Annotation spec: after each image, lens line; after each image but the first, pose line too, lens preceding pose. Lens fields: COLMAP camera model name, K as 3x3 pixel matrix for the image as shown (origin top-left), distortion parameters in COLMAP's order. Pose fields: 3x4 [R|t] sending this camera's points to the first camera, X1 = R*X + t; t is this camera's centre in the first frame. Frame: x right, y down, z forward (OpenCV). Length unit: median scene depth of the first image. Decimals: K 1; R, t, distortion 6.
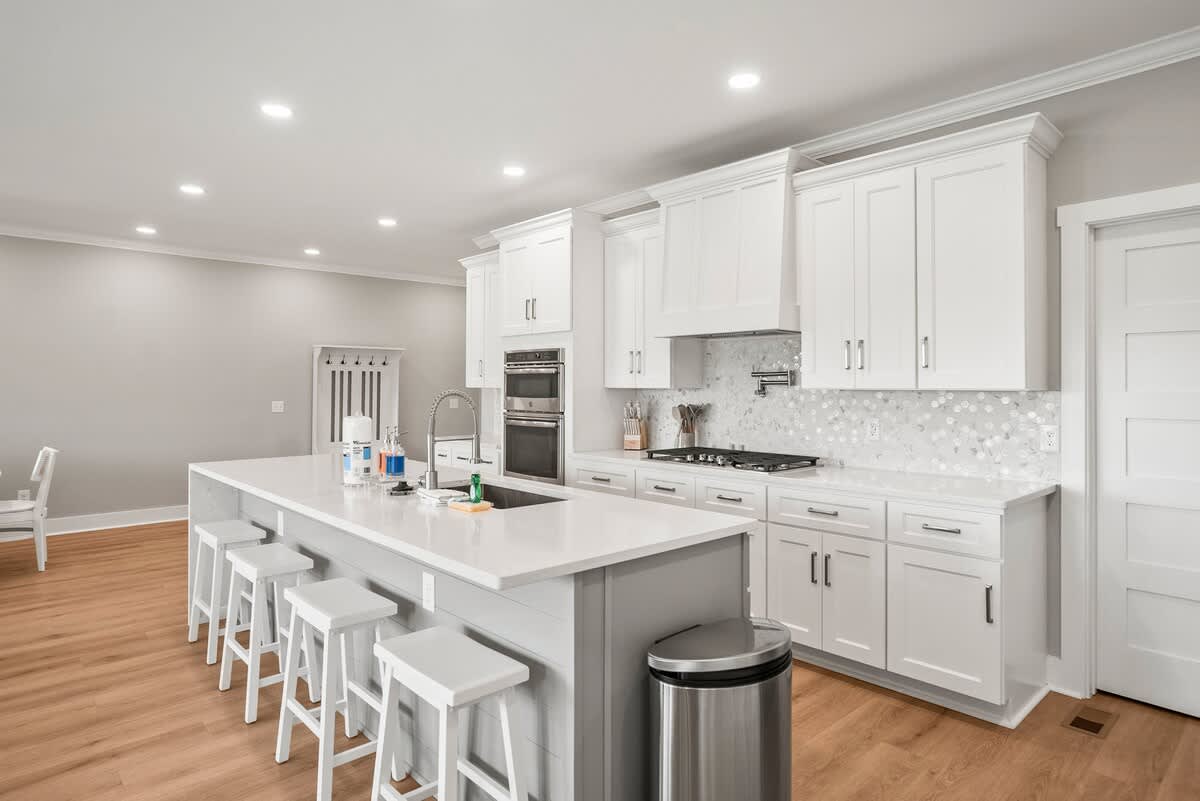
lens RADIAL K [[673.0, 0, 618.9], [0, 673.0, 377.2], [0, 0, 1]] dist [-0.000536, 0.000078]
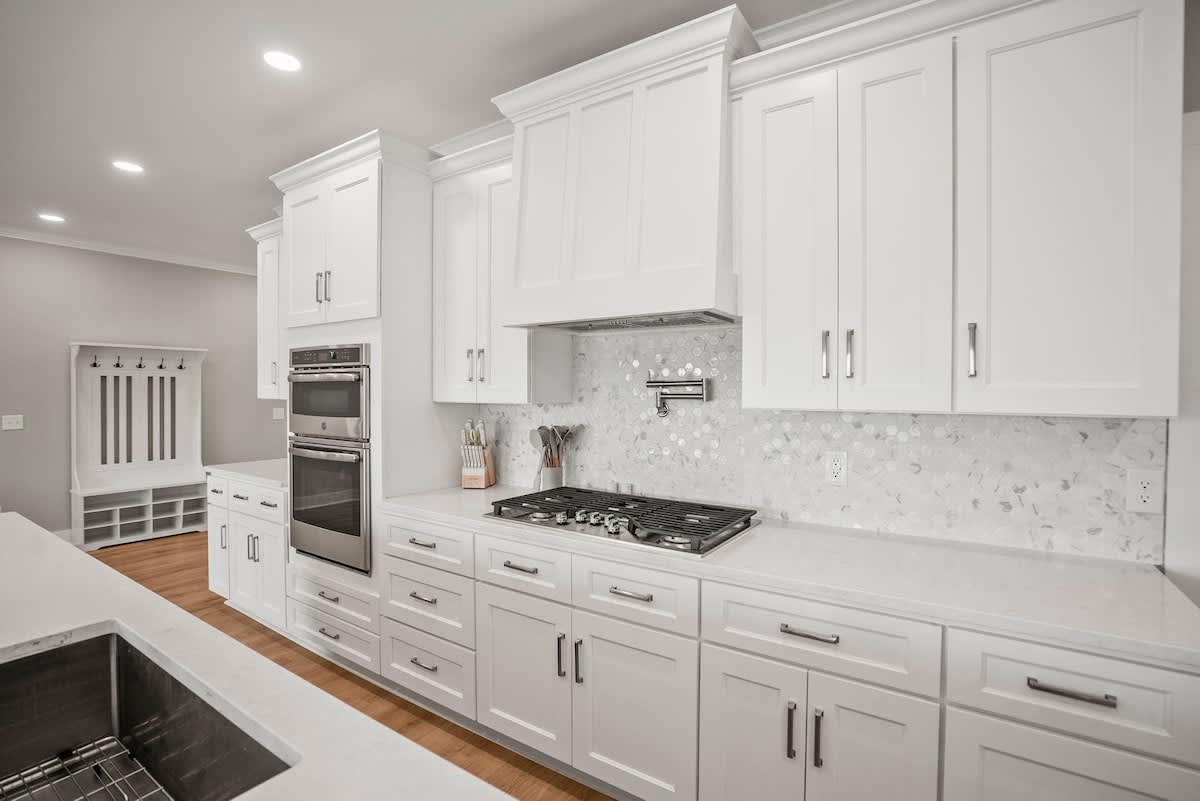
lens RADIAL K [[566.3, 0, 597.4], [0, 566.3, 395.4], [0, 0, 1]] dist [-0.043520, 0.000115]
pose [[0.977850, -0.000385, 0.209306, 0.024621], [-0.004279, 0.999753, 0.021832, -0.004640], [-0.209262, -0.022244, 0.977607, 0.414330]]
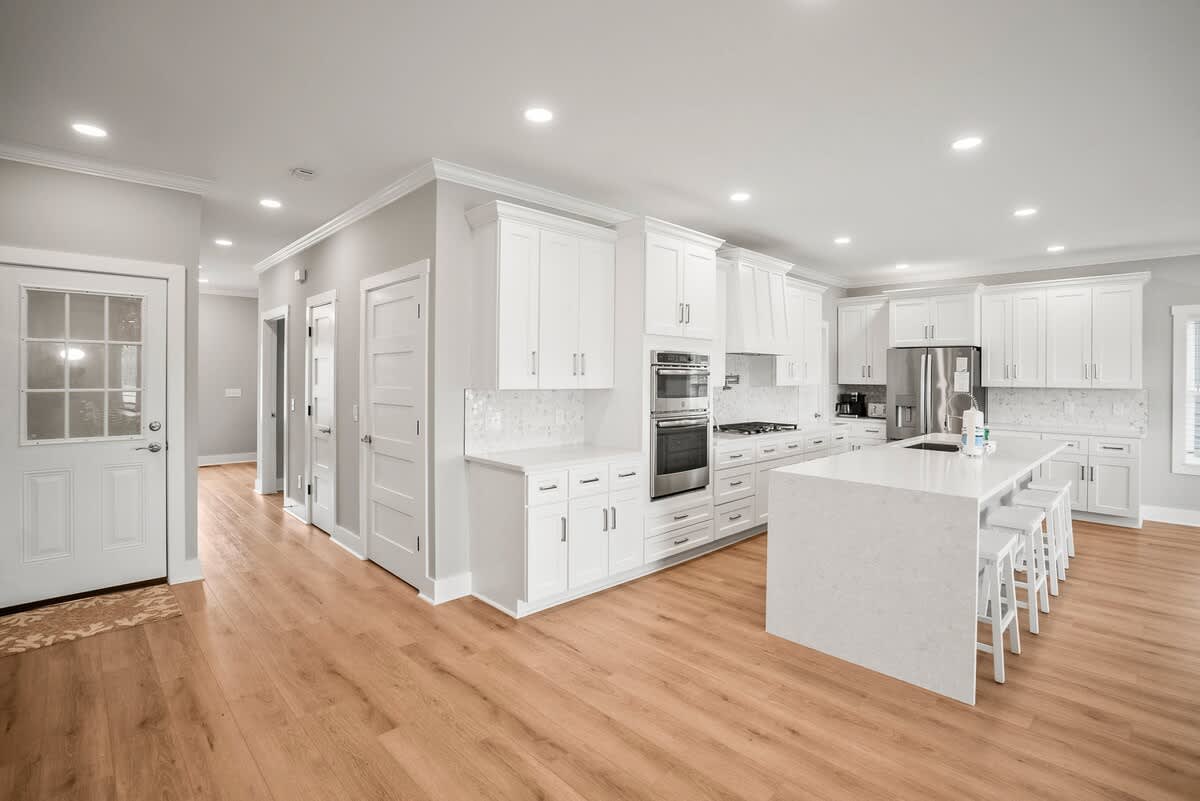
lens RADIAL K [[558.9, 0, 583.4], [0, 558.9, 382.7], [0, 0, 1]] dist [-0.001809, -0.015554]
pose [[0.010654, -0.008475, 0.999907, -1.090491], [-0.013766, 0.999868, 0.008621, 0.001936], [-0.999848, -0.013856, 0.010536, 1.243556]]
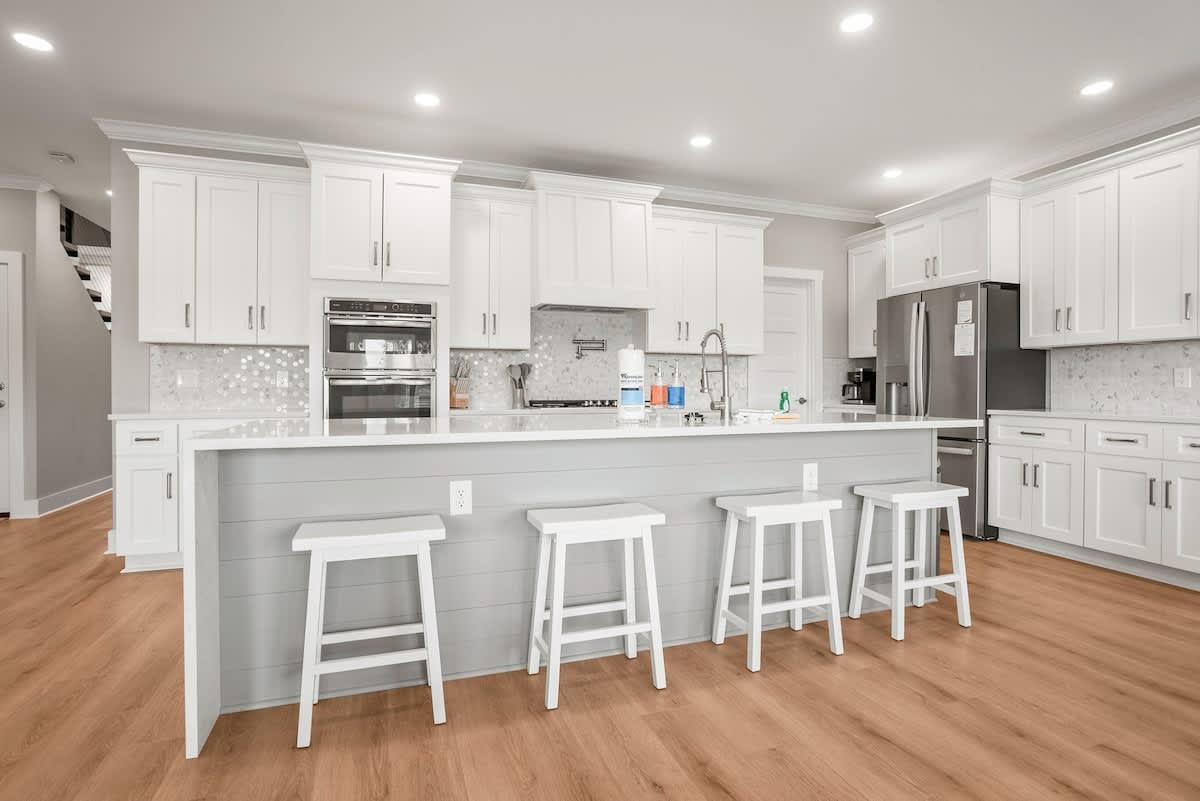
lens RADIAL K [[593.6, 0, 572.0], [0, 593.6, 392.2], [0, 0, 1]] dist [-0.018684, -0.000181]
pose [[0.425005, -0.006671, 0.905166, -0.787667], [-0.008938, 0.999893, 0.011566, 0.075441], [-0.905147, -0.013006, 0.424900, 0.481236]]
